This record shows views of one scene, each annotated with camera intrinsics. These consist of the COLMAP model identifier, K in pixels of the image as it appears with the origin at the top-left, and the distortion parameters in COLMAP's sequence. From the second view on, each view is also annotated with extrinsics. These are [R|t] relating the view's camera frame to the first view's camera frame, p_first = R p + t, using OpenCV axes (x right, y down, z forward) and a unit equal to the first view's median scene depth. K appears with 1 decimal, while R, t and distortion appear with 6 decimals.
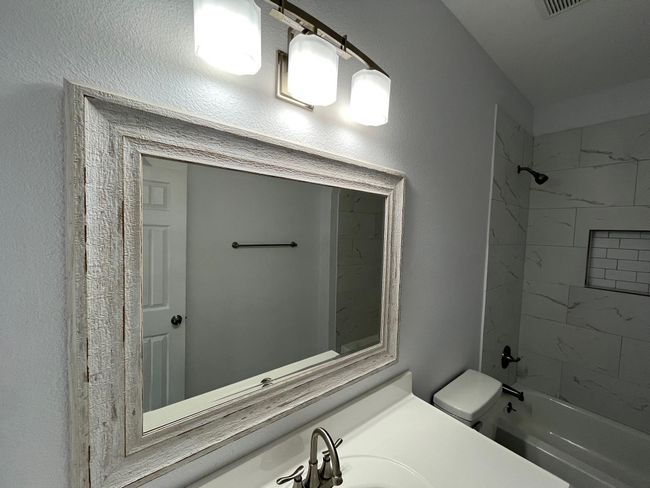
lens RADIAL K [[262.6, 0, 326.4], [0, 262.6, 243.9], [0, 0, 1]] dist [0.000030, -0.000309]
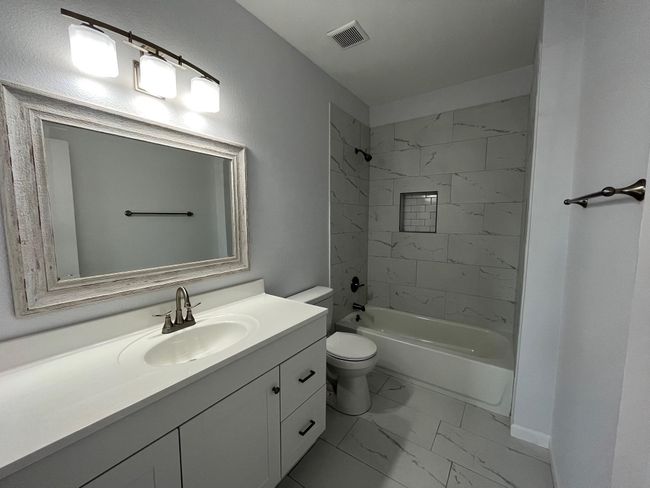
lens RADIAL K [[262.6, 0, 324.0], [0, 262.6, 243.0], [0, 0, 1]] dist [0.000030, -0.000309]
pose [[0.961285, -0.060138, 0.268915, 0.349571], [0.047668, 0.997474, 0.052669, 0.282747], [-0.271403, -0.037812, 0.961723, -0.728794]]
